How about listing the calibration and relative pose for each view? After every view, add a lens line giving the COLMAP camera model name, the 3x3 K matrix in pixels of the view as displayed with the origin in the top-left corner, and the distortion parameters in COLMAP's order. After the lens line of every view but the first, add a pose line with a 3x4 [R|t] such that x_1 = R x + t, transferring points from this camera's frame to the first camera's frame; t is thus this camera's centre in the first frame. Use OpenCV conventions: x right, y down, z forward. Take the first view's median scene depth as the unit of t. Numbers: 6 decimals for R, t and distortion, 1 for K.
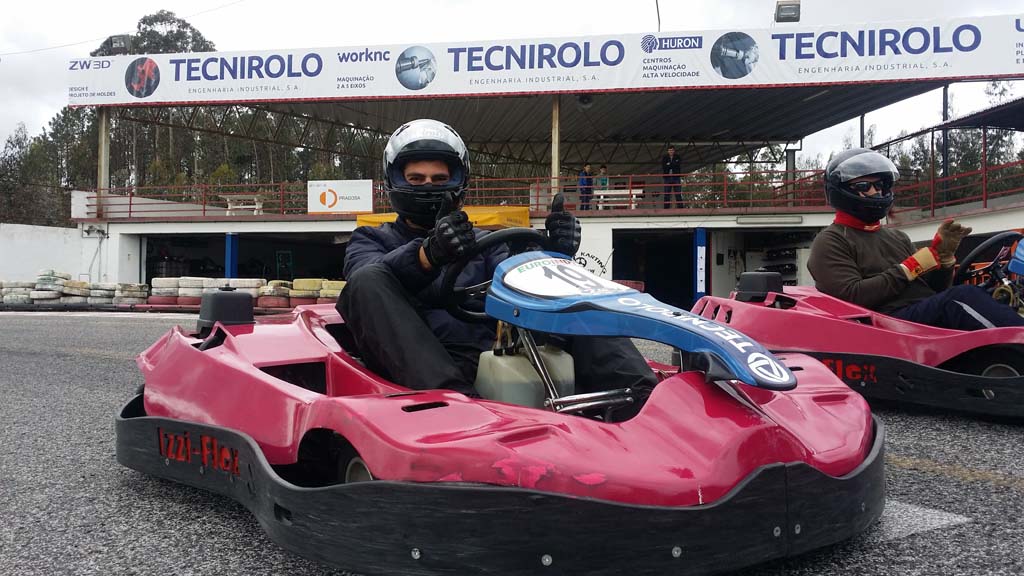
lens RADIAL K [[918.9, 0, 515.9], [0, 918.9, 285.5], [0, 0, 1]] dist [0.100420, -0.232895]
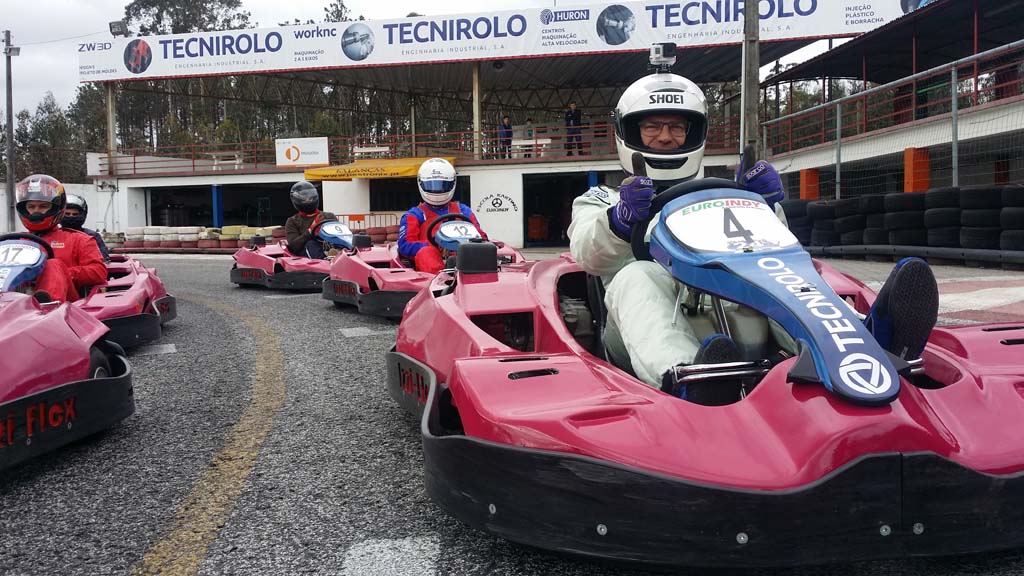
lens RADIAL K [[920.1, 0, 514.3], [0, 920.1, 276.4], [0, 0, 1]] dist [0.096366, -0.208234]
pose [[0.998017, -0.022819, -0.058672, 0.158136], [0.026660, 0.997493, 0.065553, -0.007250], [0.057029, -0.066987, 0.996123, -0.200705]]
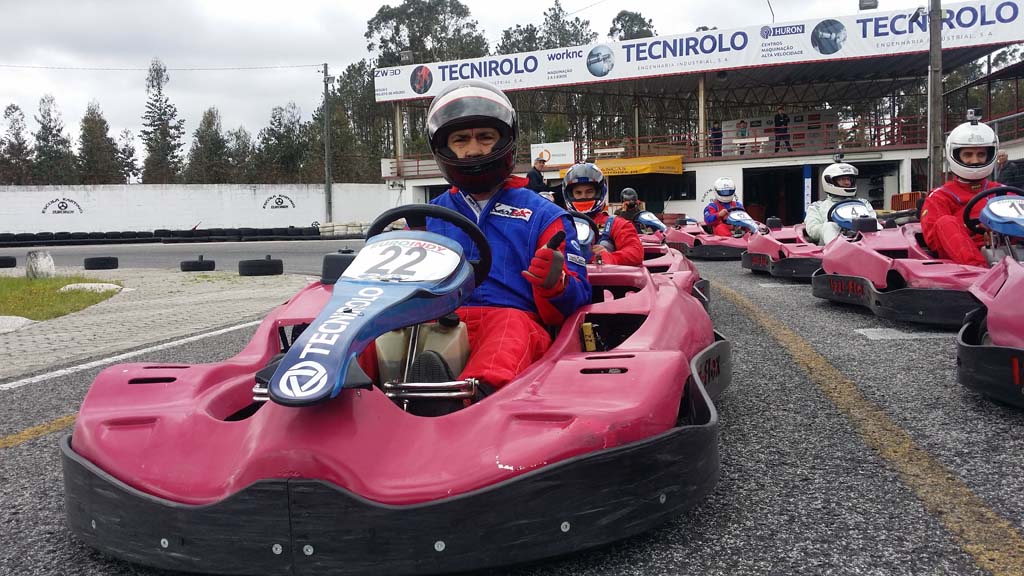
lens RADIAL K [[918.3, 0, 511.9], [0, 918.3, 280.0], [0, 0, 1]] dist [0.093952, -0.206858]
pose [[0.961452, -0.015100, -0.274559, 0.147670], [0.036844, 0.996562, 0.074211, -0.010237], [0.272495, -0.081466, 0.958702, -0.432968]]
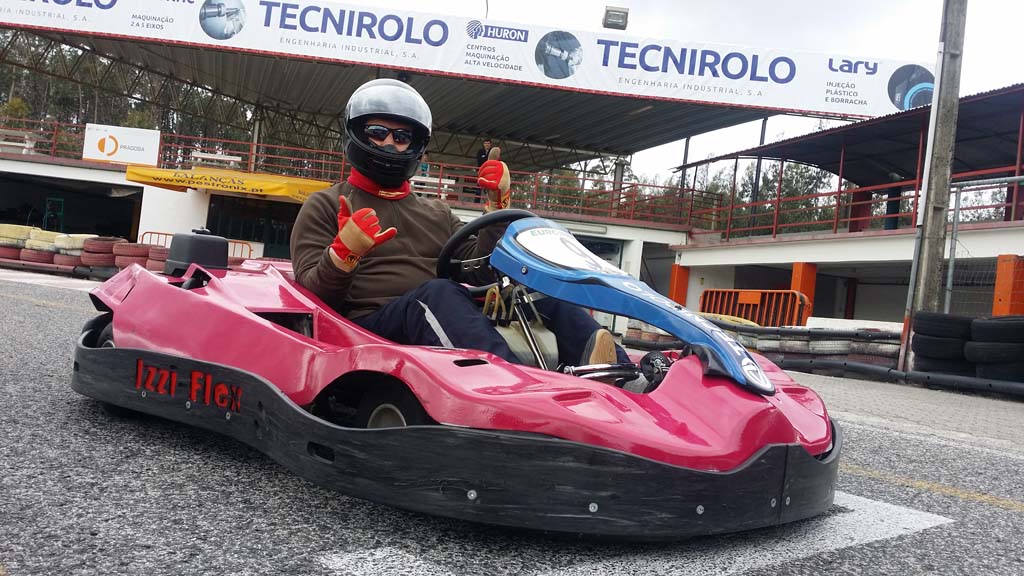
lens RADIAL K [[918.9, 0, 515.9], [0, 918.9, 285.5], [0, 0, 1]] dist [0.100420, -0.232895]
pose [[0.980801, 0.108532, 0.162016, 0.057358], [-0.109555, 0.993977, -0.002633, -0.000119], [-0.161326, -0.015167, 0.986785, 0.044140]]
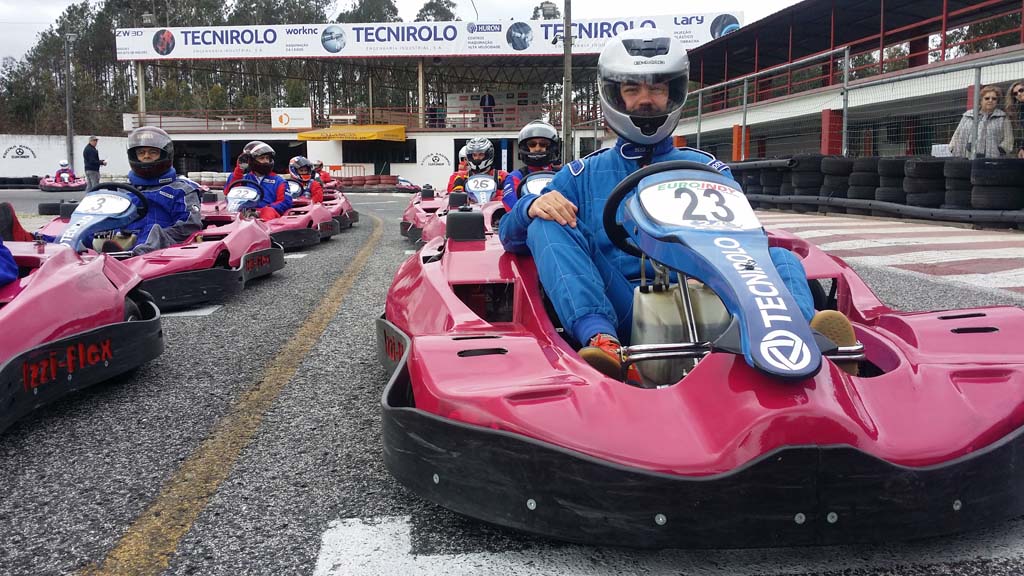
lens RADIAL K [[921.0, 0, 523.9], [0, 921.0, 261.6], [0, 0, 1]] dist [0.084871, -0.195861]
pose [[0.999930, -0.006993, 0.009552, 0.210912], [0.005948, 0.994416, 0.105363, -0.016222], [-0.010235, -0.105299, 0.994388, -0.676460]]
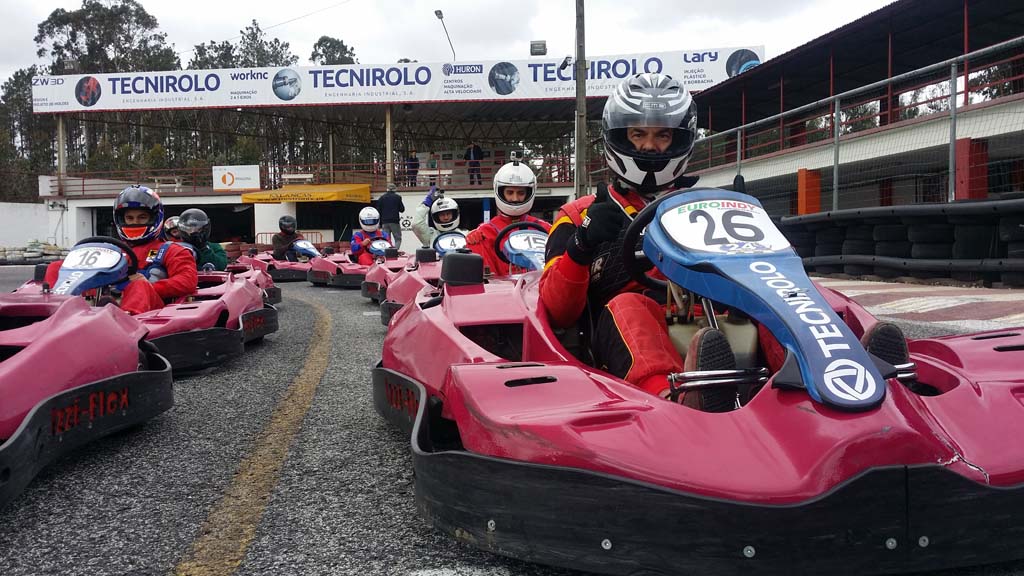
lens RADIAL K [[915.2, 0, 515.3], [0, 915.2, 288.7], [0, 0, 1]] dist [0.098911, -0.207689]
pose [[0.999034, -0.022039, 0.038024, 0.179615], [0.019591, 0.997784, 0.063585, -0.009777], [-0.039341, -0.062779, 0.997252, -0.431268]]
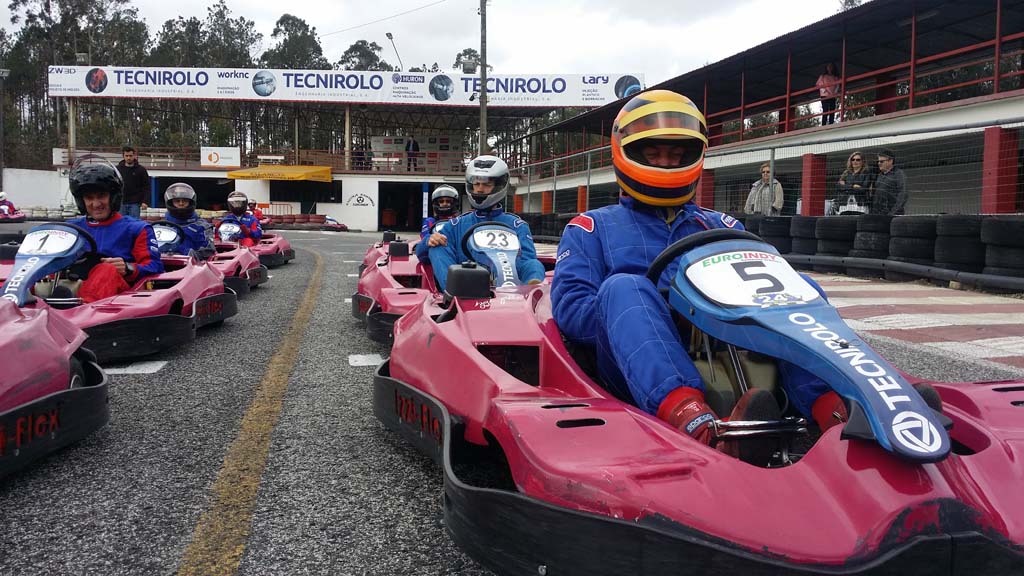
lens RADIAL K [[915.2, 0, 515.3], [0, 915.2, 288.7], [0, 0, 1]] dist [0.098911, -0.207689]
pose [[0.996125, 0.011646, 0.087170, 0.213773], [-0.019510, 0.995759, 0.089909, -0.019889], [-0.085753, -0.091262, 0.992128, -0.785753]]
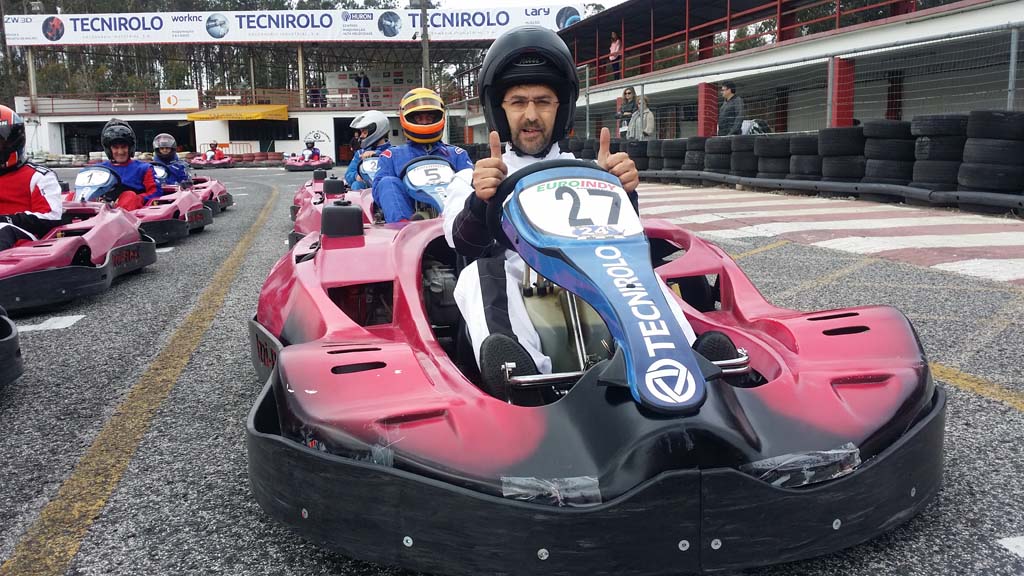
lens RADIAL K [[921.3, 0, 519.6], [0, 921.3, 283.7], [0, 0, 1]] dist [0.050129, -0.102622]
pose [[0.991845, -0.037697, 0.121749, 0.233746], [0.017898, 0.986989, 0.159790, -0.022019], [-0.126188, -0.156308, 0.979614, -0.899255]]
